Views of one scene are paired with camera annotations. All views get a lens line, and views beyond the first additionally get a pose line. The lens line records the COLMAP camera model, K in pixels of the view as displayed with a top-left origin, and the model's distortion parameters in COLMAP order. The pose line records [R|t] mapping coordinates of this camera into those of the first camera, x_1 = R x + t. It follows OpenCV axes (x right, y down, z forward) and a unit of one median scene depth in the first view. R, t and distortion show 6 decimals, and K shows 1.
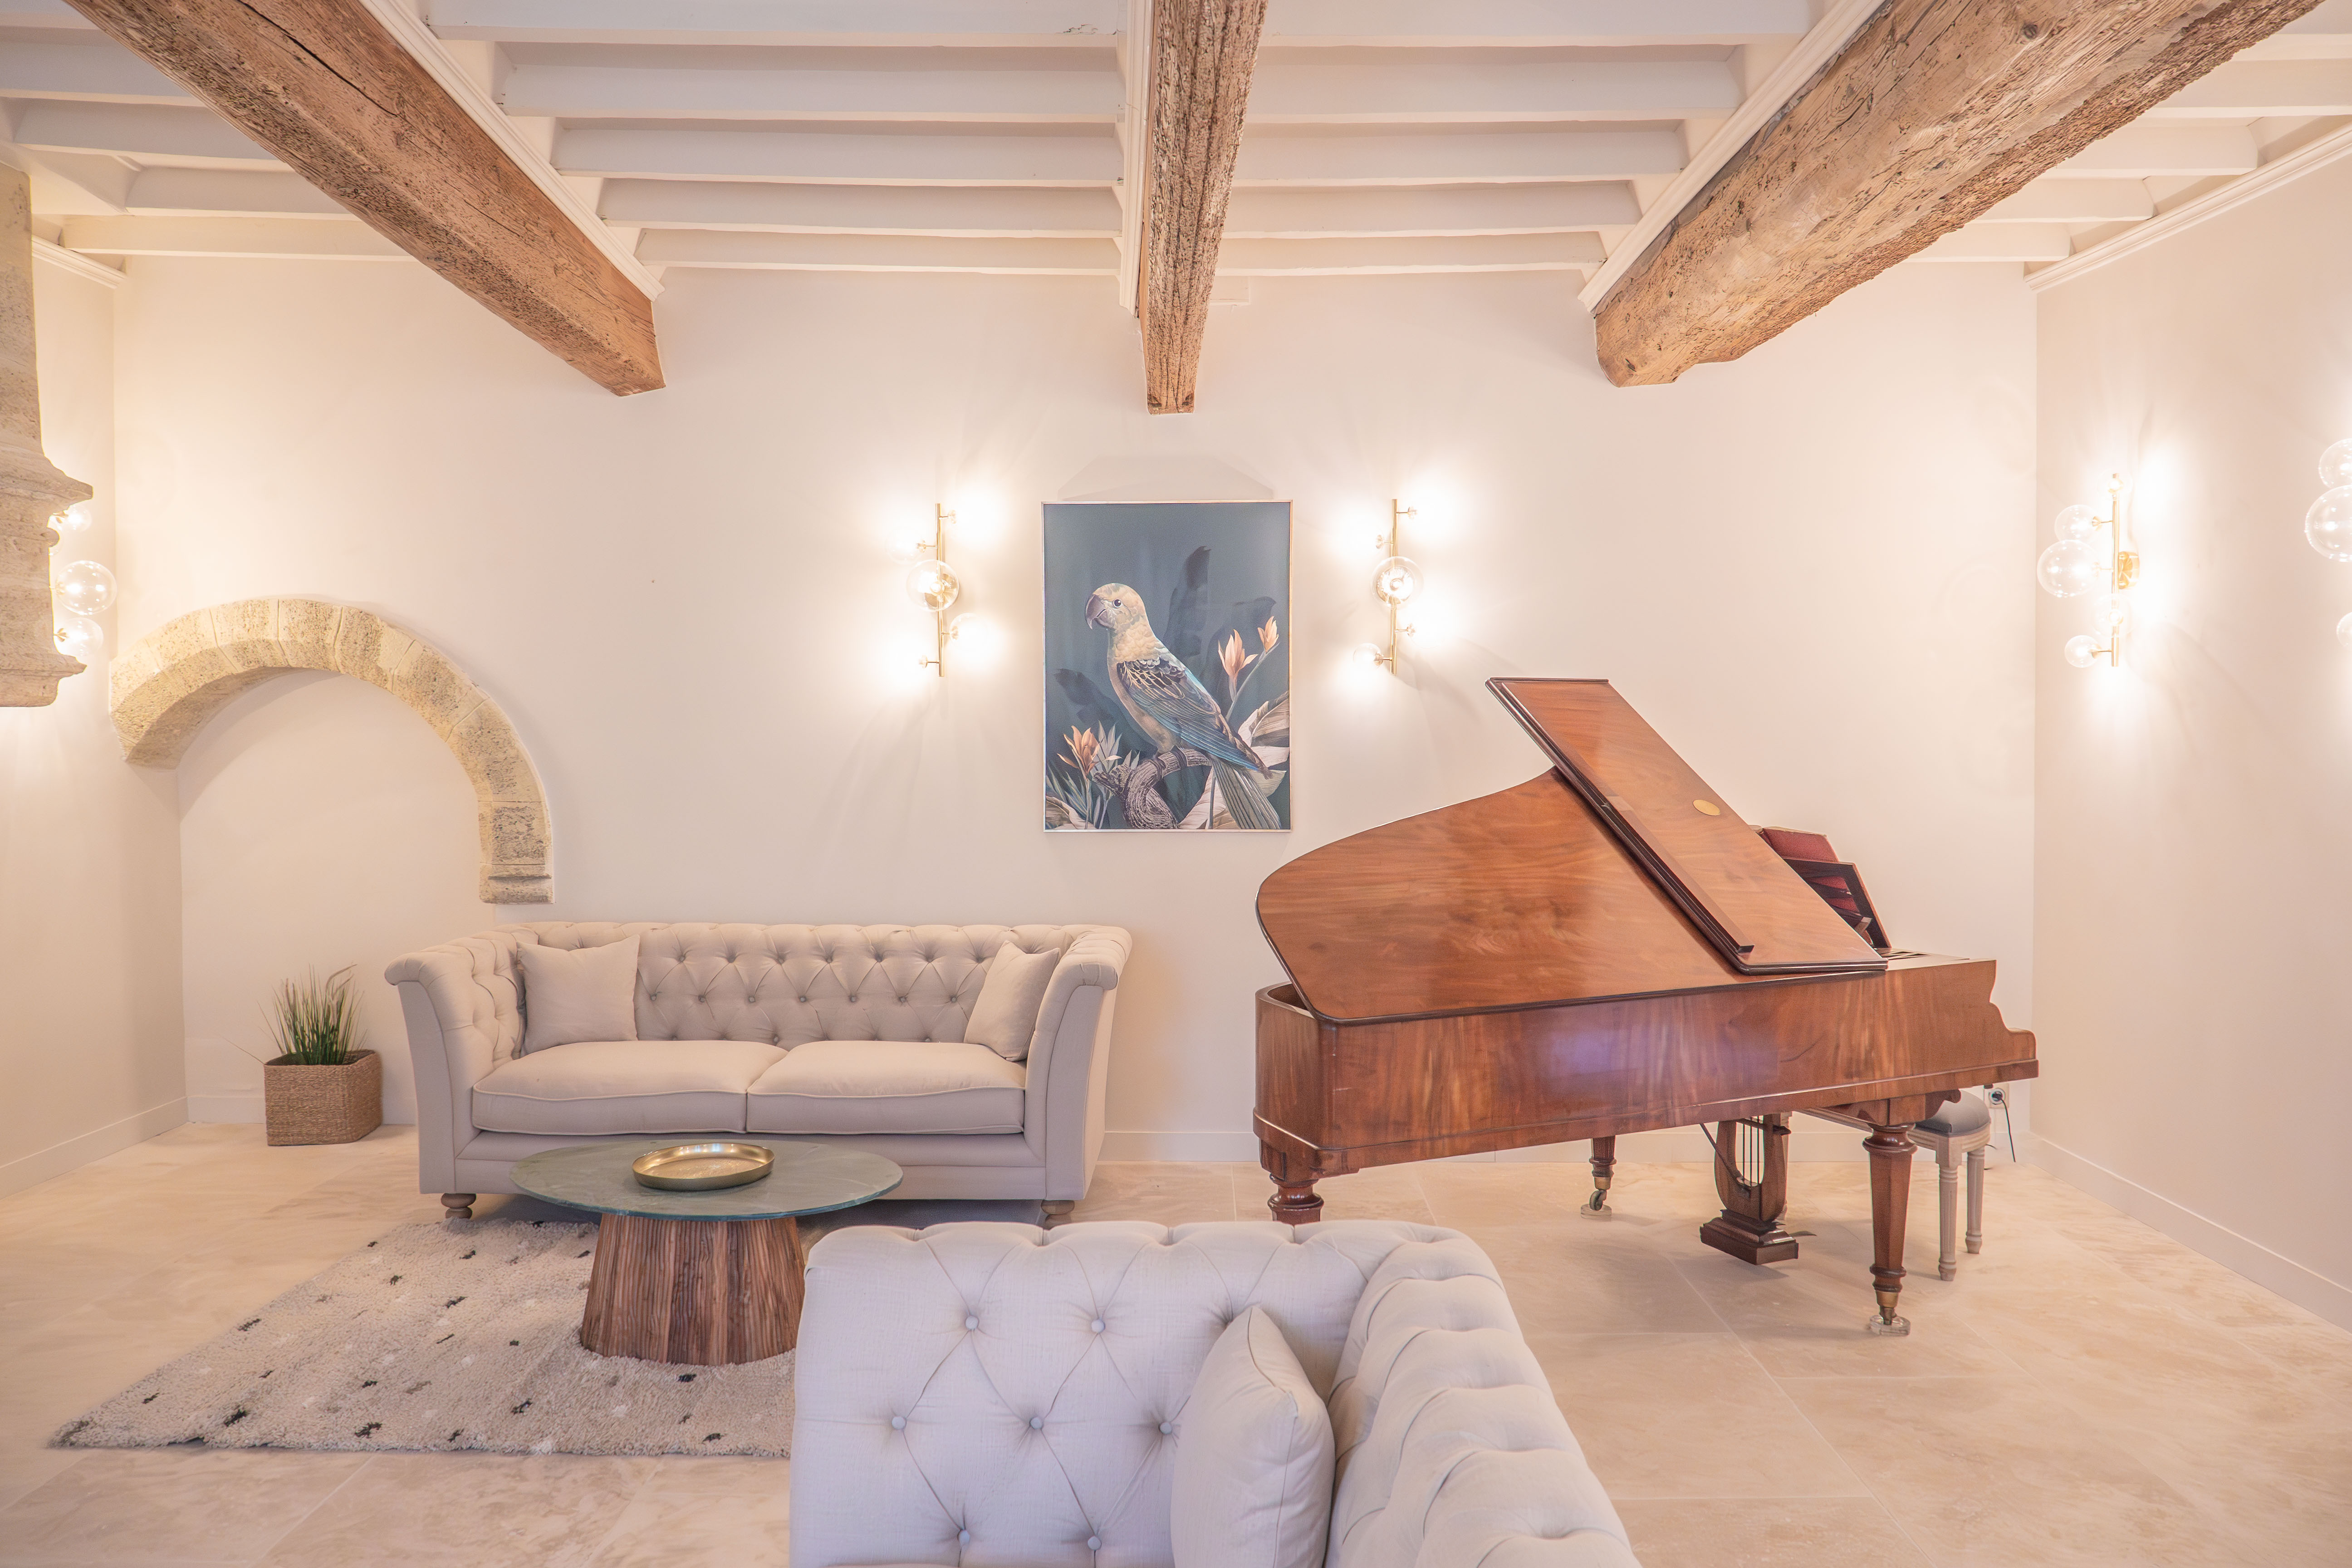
lens RADIAL K [[1701.9, 0, 1173.8], [0, 1701.9, 780.2], [0, 0, 1]] dist [0.000549, -0.001065]
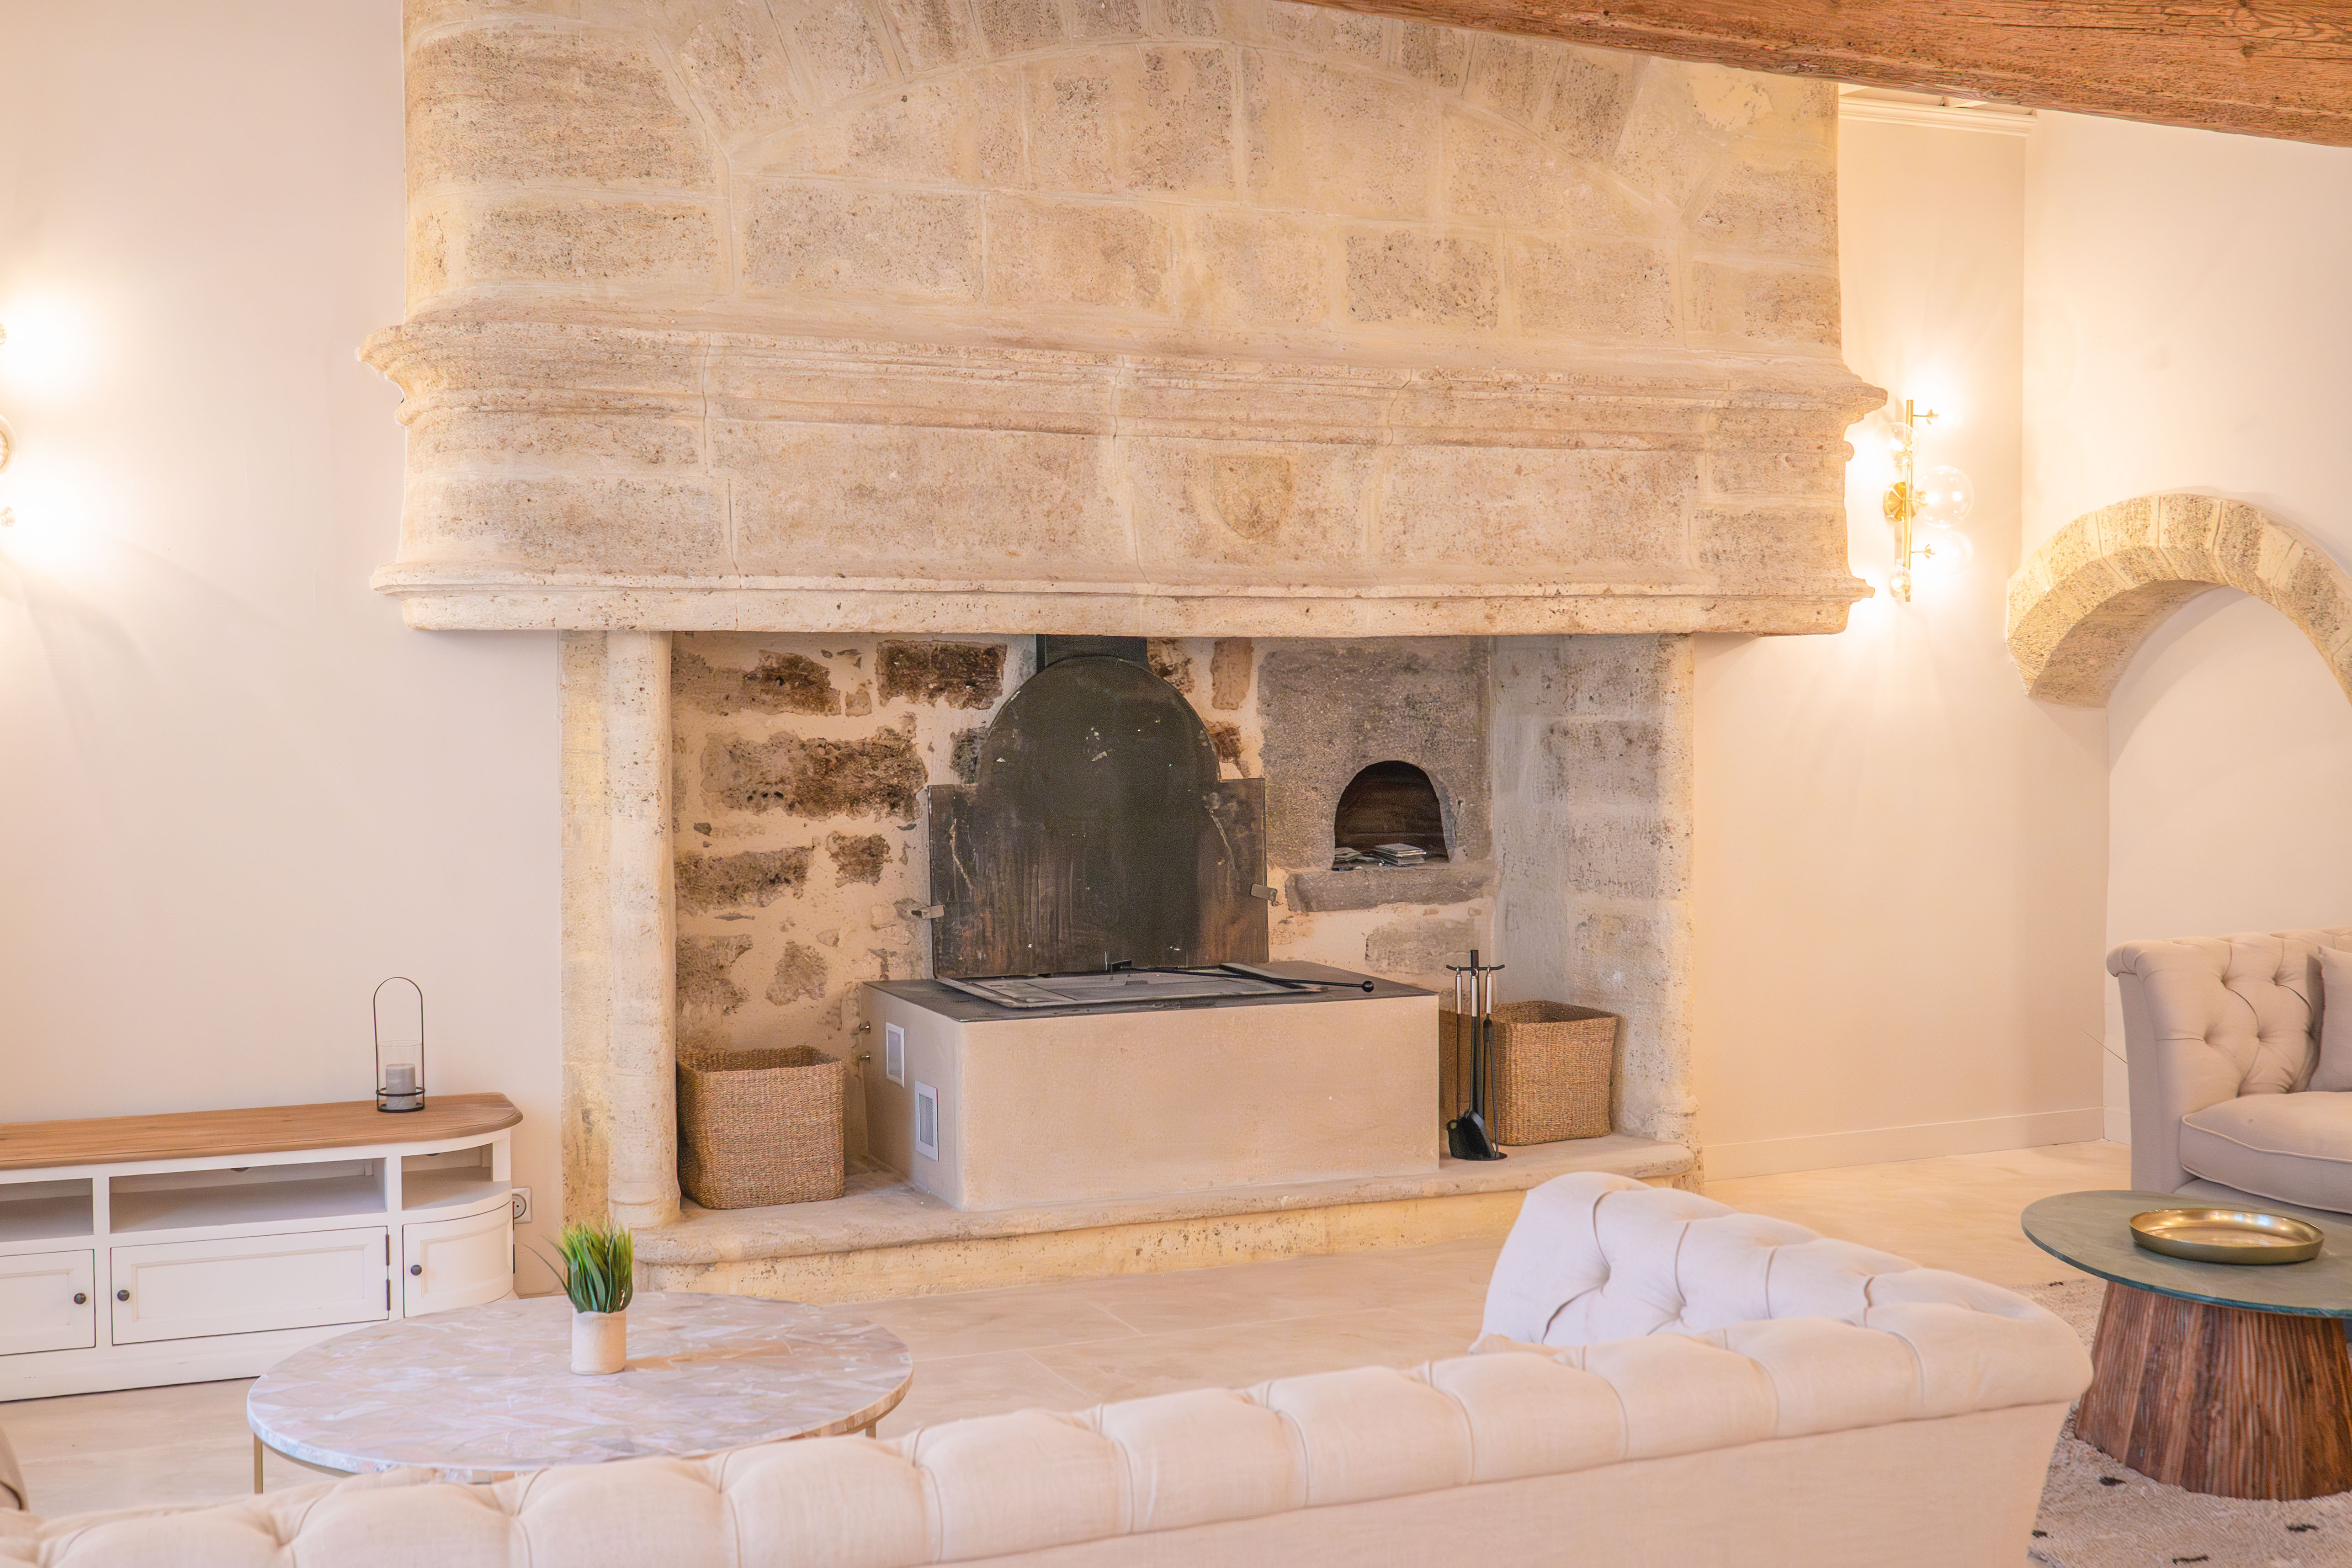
lens RADIAL K [[2691.8, 0, 1175.8], [0, 2691.8, 785.9], [0, 0, 1]] dist [-0.008596, 0.000000]
pose [[0.420110, 0.042593, -0.906473, 0.443262], [-0.027944, 0.999031, 0.033991, -0.000283], [0.907043, 0.011051, 0.420893, 0.055075]]
